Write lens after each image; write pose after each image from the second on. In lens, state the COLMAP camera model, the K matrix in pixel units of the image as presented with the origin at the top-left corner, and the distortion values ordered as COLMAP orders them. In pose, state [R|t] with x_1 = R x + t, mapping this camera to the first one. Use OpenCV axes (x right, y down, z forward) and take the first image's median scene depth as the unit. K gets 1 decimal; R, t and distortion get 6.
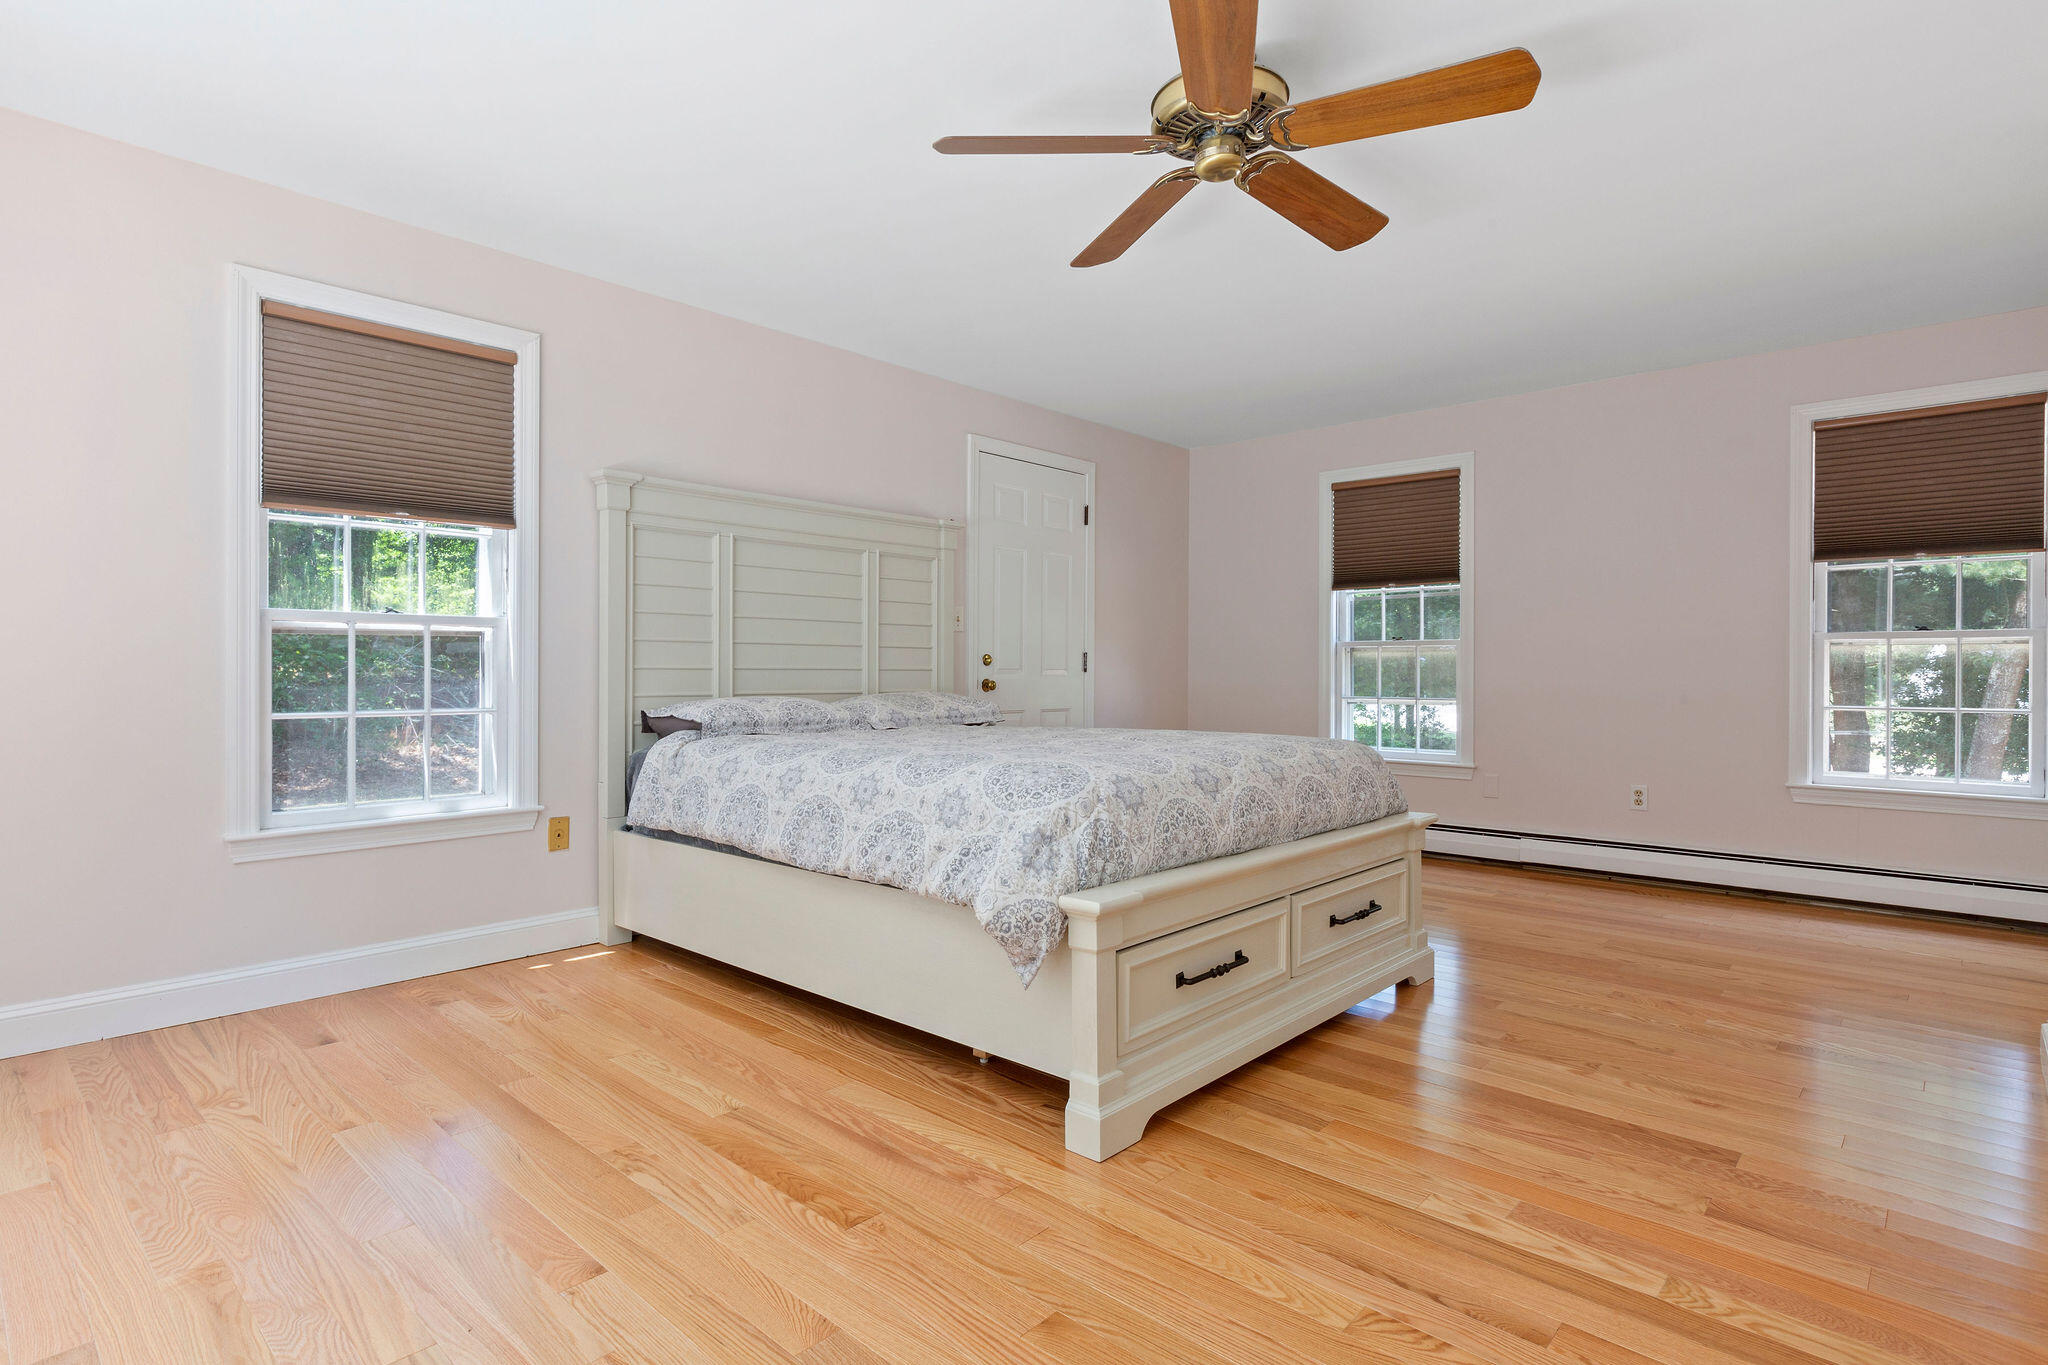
lens RADIAL K [[1019.1, 0, 1013.7], [0, 1019.1, 680.8], [0, 0, 1]] dist [0.001614, 0.000000]
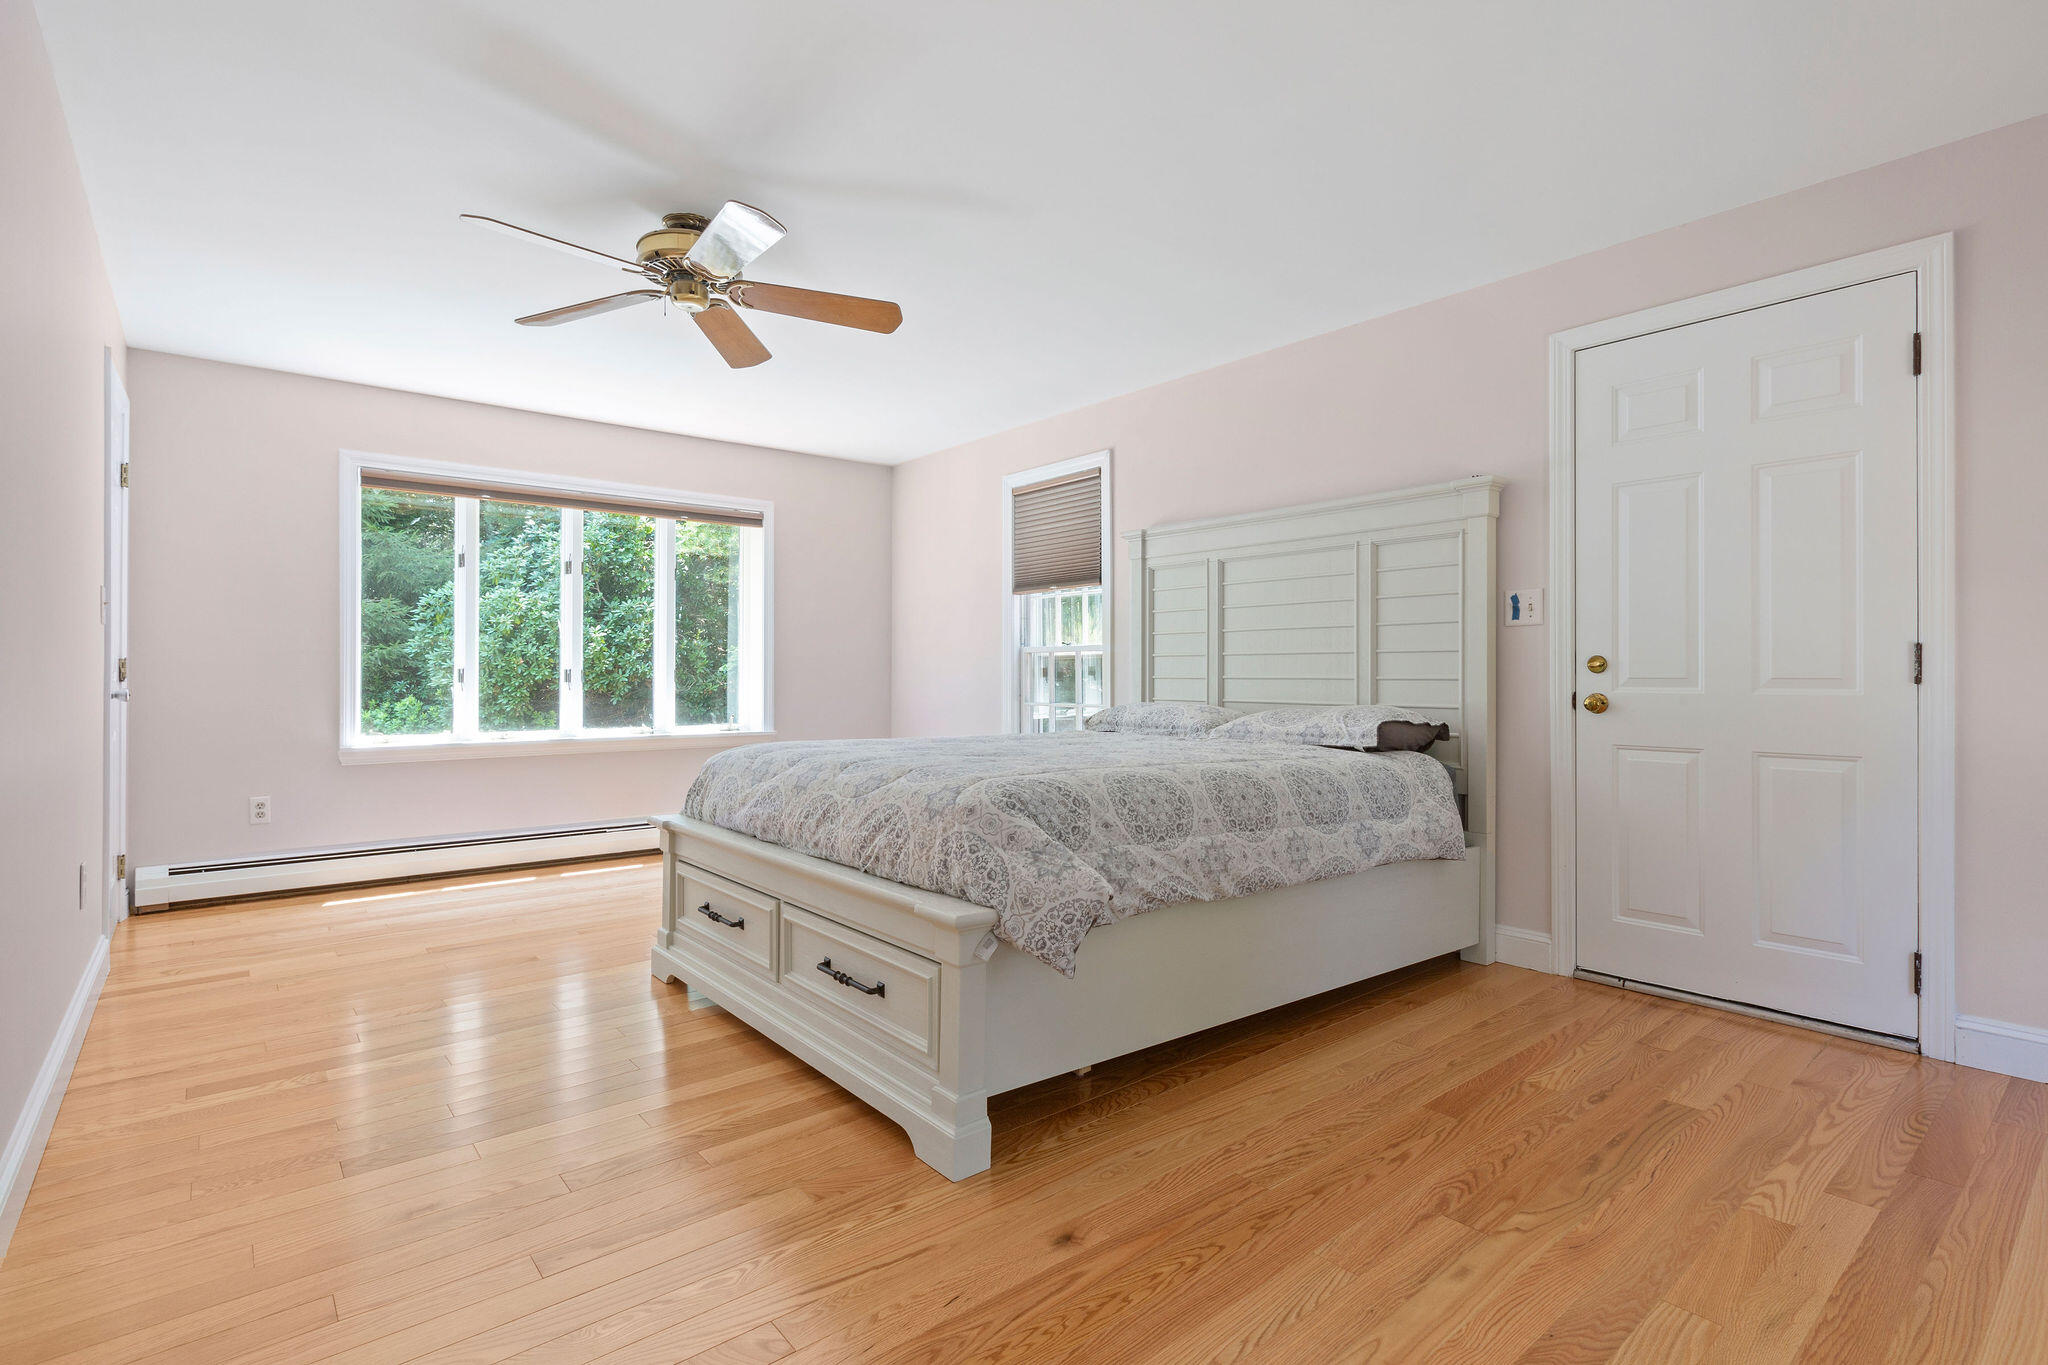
lens RADIAL K [[990.7, 0, 1011.2], [0, 990.7, 676.9], [0, 0, 1]] dist [-0.016182, -0.000076]
pose [[-0.122828, -0.007036, -0.992403, 0.950869], [-0.012361, 0.999908, -0.005560, -0.007244], [0.992351, 0.011584, -0.122904, 1.057742]]
